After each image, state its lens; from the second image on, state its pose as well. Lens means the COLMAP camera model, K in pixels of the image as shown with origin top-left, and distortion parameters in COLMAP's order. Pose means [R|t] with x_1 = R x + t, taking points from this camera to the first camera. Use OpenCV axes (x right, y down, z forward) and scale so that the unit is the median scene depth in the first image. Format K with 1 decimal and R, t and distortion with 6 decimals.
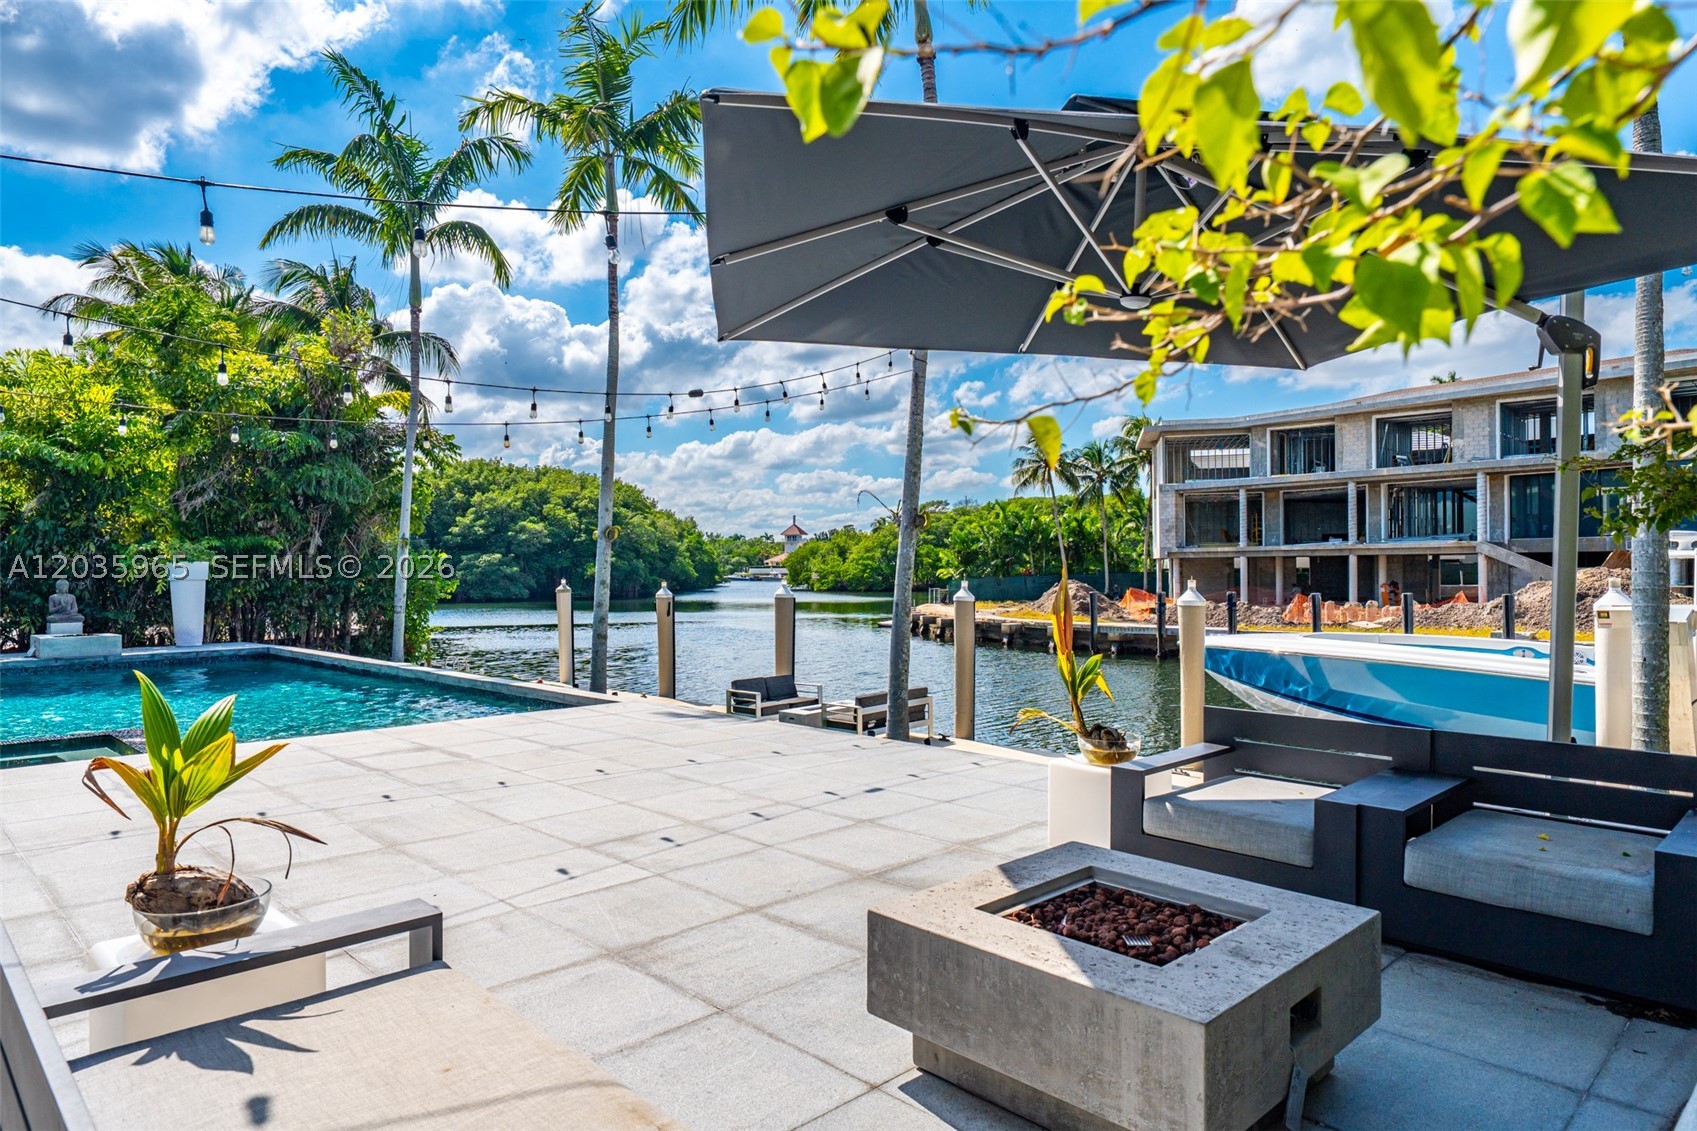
lens RADIAL K [[1050.4, 0, 855.1], [0, 1050.4, 565.9], [0, 0, 1]] dist [-0.011380, 0.002622]
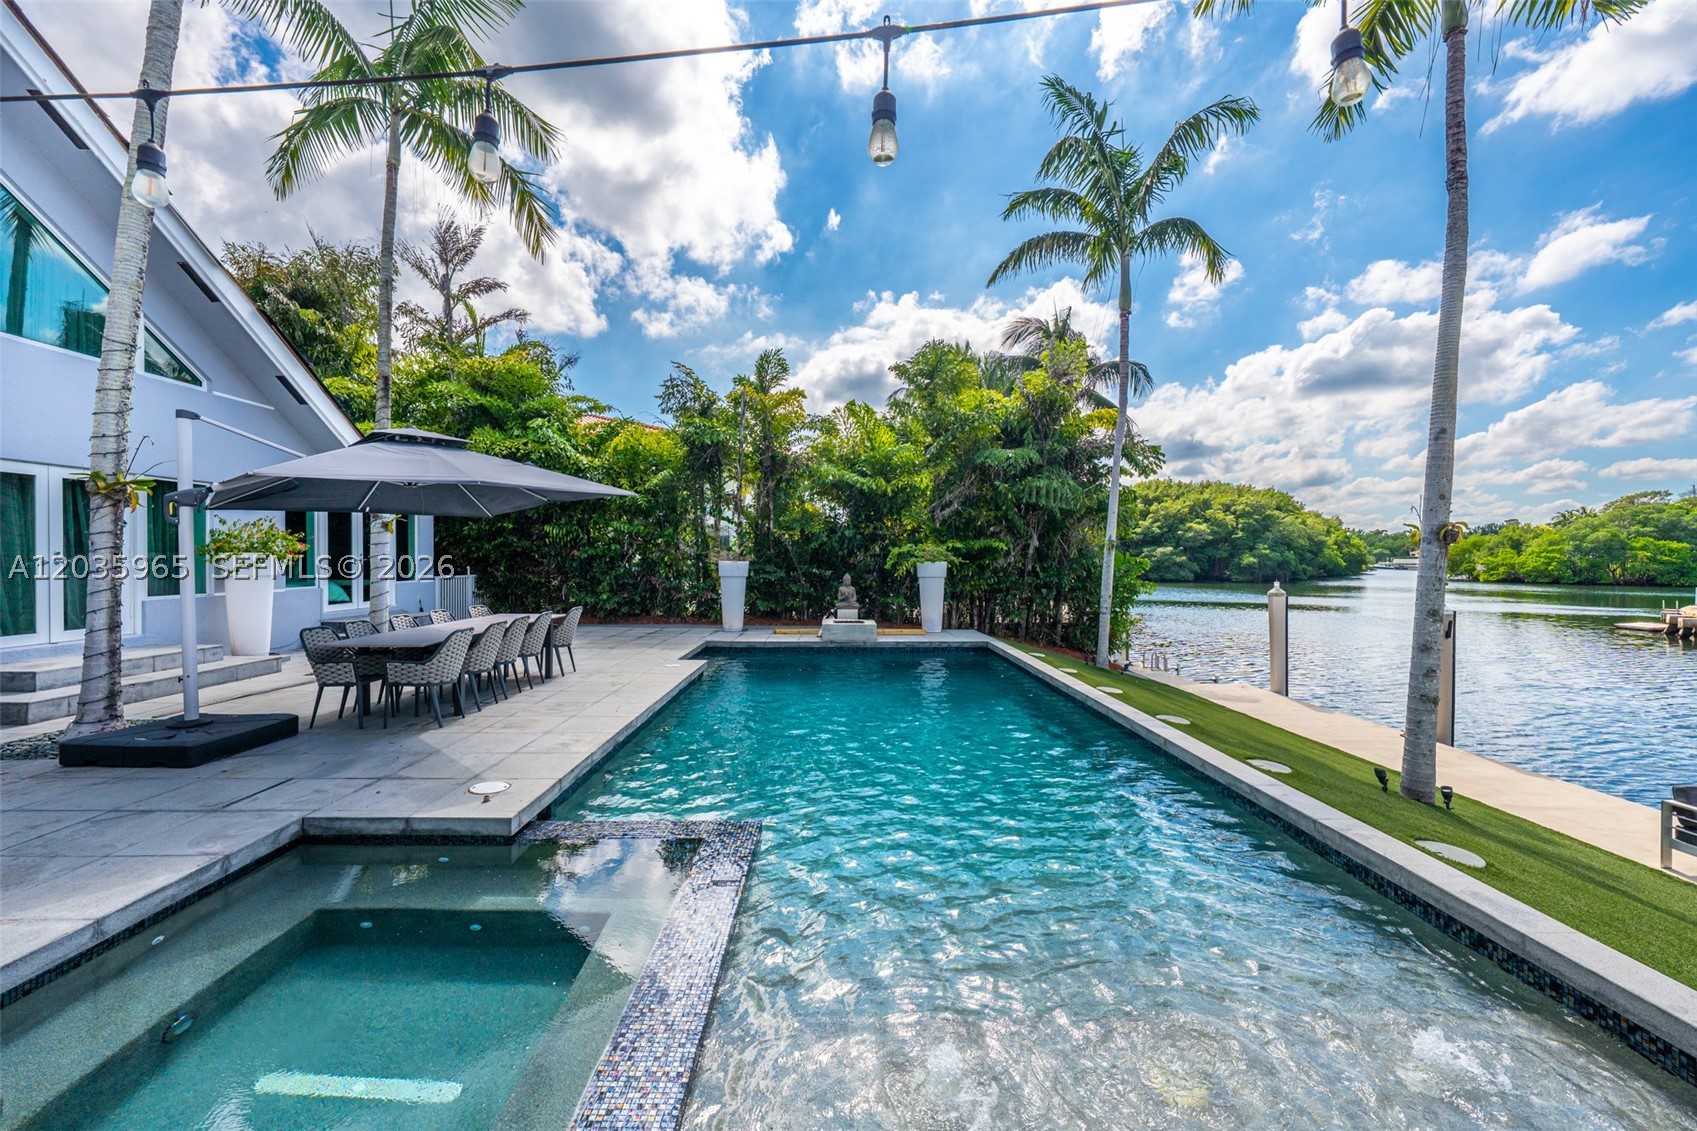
lens RADIAL K [[682.8, 0, 840.1], [0, 682.8, 563.3], [0, 0, 1]] dist [-0.002674, -0.000297]
pose [[0.716792, 0.017476, -0.697068, -0.125093], [-0.007471, 0.999821, 0.017385, -0.011087], [0.697247, -0.007254, 0.716794, 0.271578]]
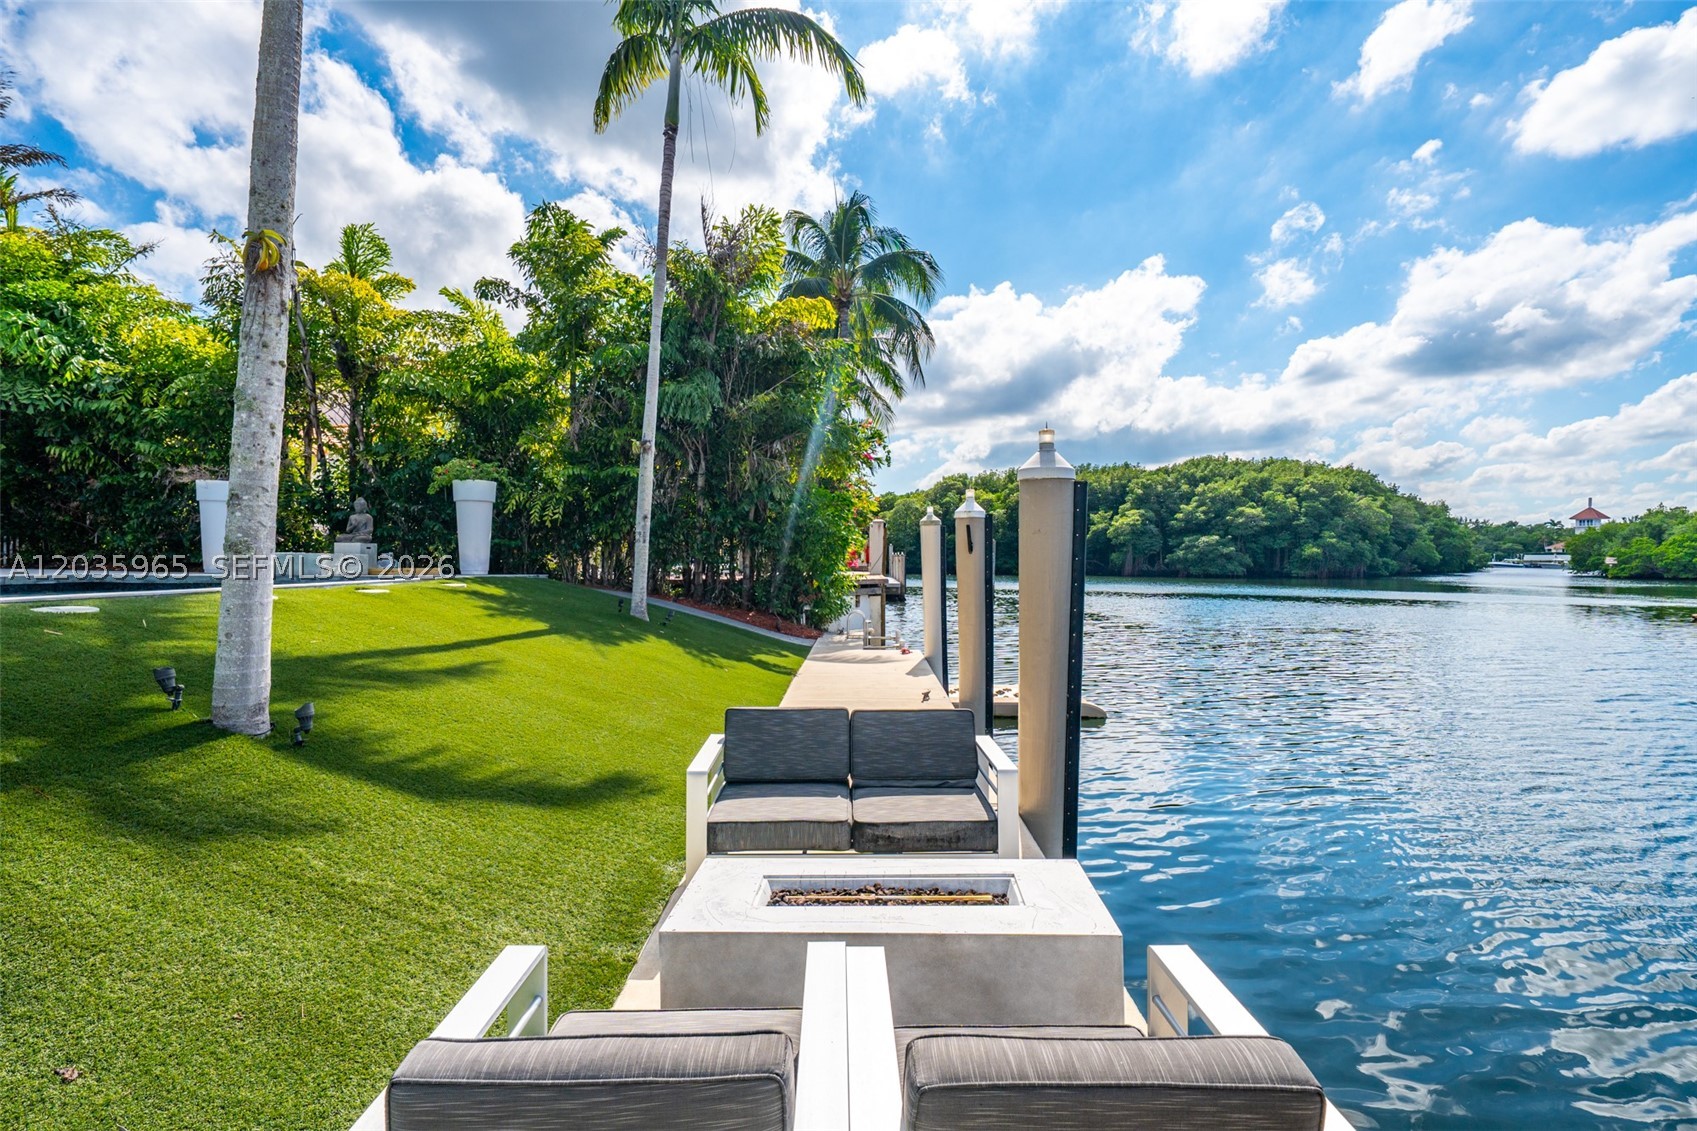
lens RADIAL K [[776.9, 0, 844.8], [0, 776.9, 557.8], [0, 0, 1]] dist [-0.000797, -0.000320]
pose [[0.672674, 0.012021, -0.739842, 0.056485], [-0.008678, 0.999927, 0.008357, 0.039985], [0.739889, 0.000799, 0.672729, 0.584477]]
